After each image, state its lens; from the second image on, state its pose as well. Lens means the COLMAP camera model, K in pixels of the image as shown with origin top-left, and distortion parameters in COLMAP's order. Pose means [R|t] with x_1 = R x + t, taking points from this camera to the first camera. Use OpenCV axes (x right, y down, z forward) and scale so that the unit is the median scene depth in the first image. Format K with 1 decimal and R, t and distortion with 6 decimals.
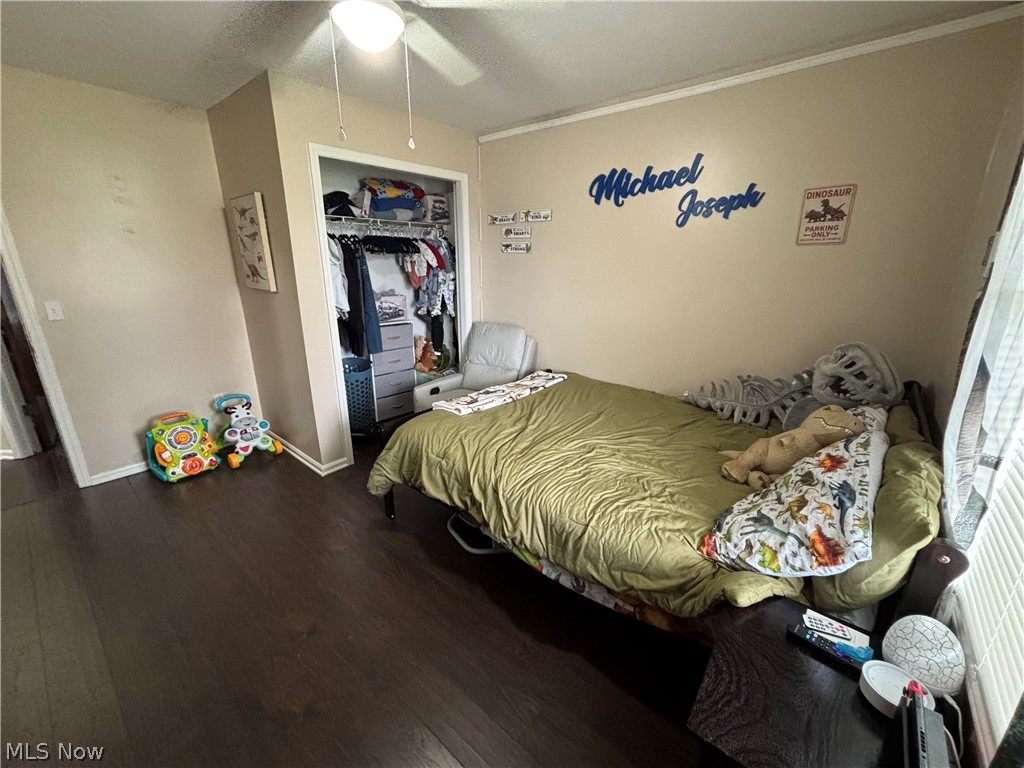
lens RADIAL K [[414.8, 0, 512.0], [0, 414.8, 384.0], [0, 0, 1]] dist [-0.000091, -0.000063]
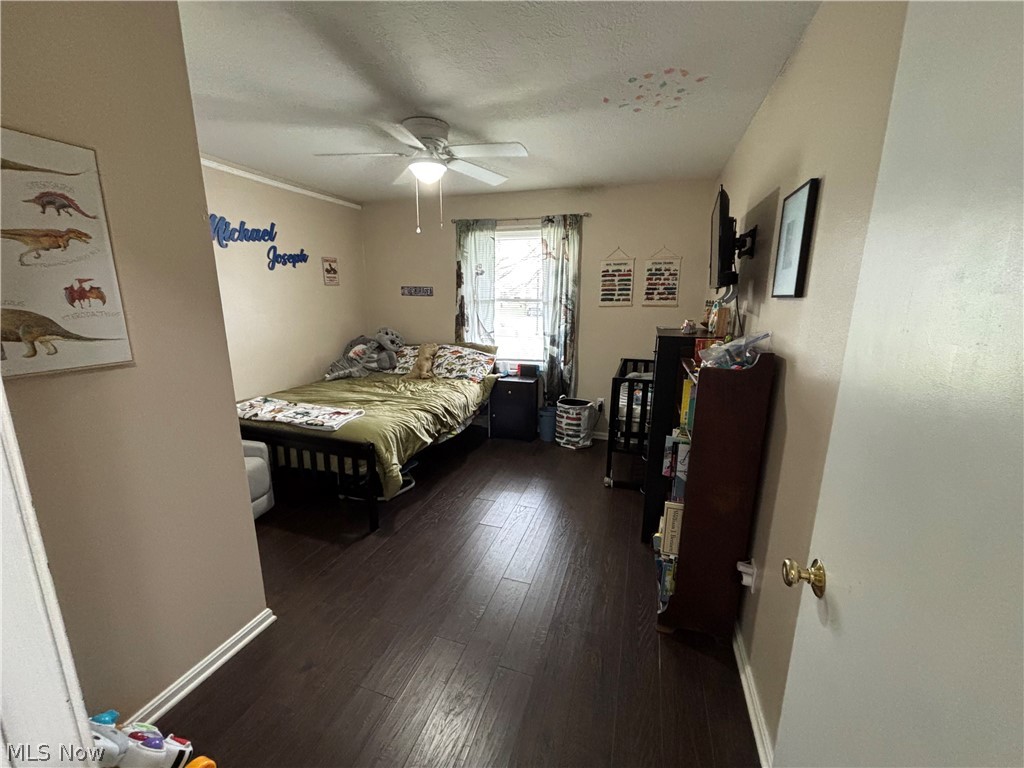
lens RADIAL K [[414.8, 0, 512.0], [0, 414.8, 384.0], [0, 0, 1]] dist [-0.000091, -0.000063]
pose [[-0.368289, -0.199654, 0.908021, -1.279858], [0.270697, 0.911326, 0.310174, -0.248539], [-0.889430, 0.360032, -0.281586, 0.831876]]
